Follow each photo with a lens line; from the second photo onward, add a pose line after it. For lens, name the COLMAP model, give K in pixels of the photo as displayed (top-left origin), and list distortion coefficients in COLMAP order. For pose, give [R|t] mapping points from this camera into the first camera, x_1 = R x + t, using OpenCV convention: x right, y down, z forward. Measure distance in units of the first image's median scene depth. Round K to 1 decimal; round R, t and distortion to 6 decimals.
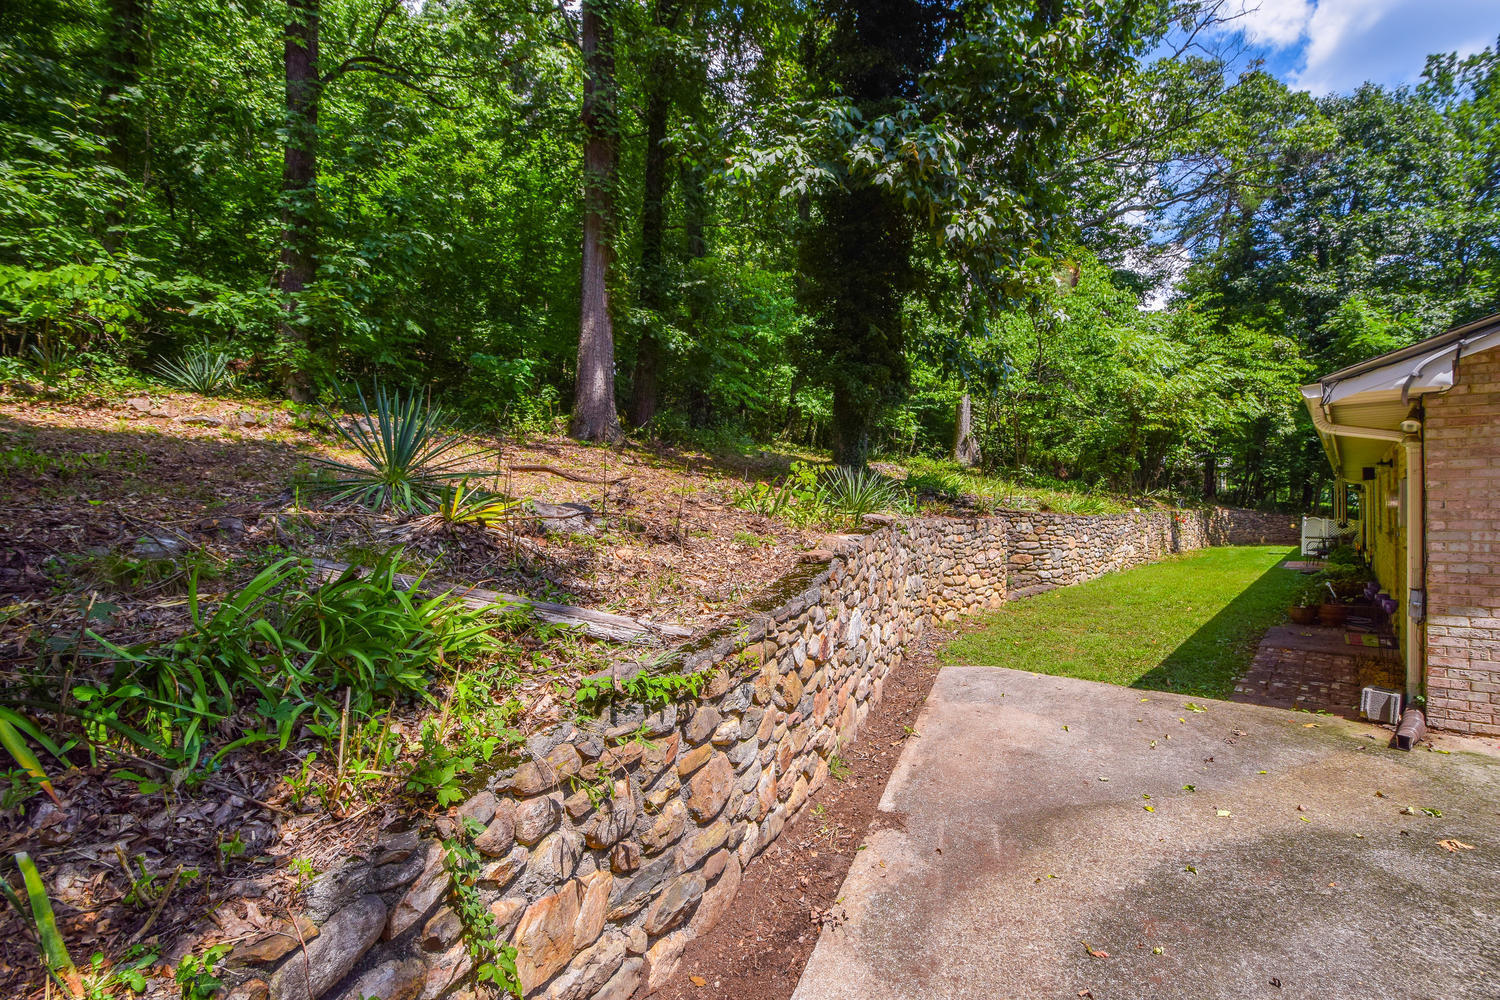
lens RADIAL K [[657.0, 0, 758.7], [0, 657.0, 508.8], [0, 0, 1]] dist [0.002068, -0.014827]
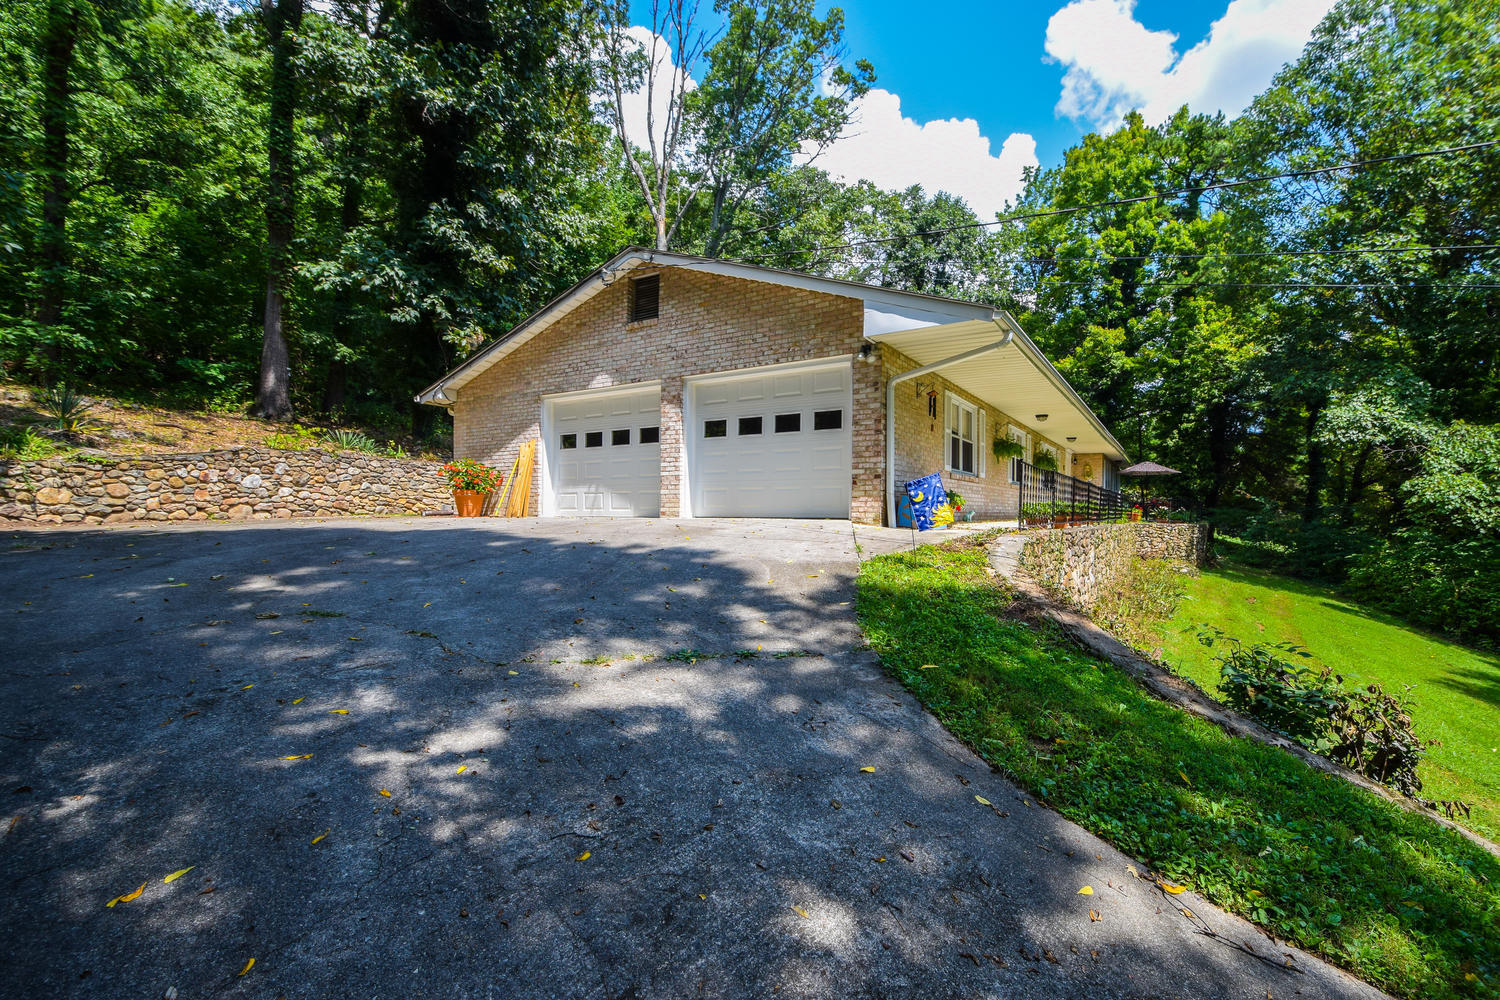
lens RADIAL K [[657.0, 0, 758.7], [0, 657.0, 508.8], [0, 0, 1]] dist [0.002068, -0.014827]
pose [[0.983950, 0.015456, 0.177773, 2.831625], [-0.015001, 0.999880, -0.003903, 0.455211], [-0.177812, 0.001173, 0.984064, -3.305621]]
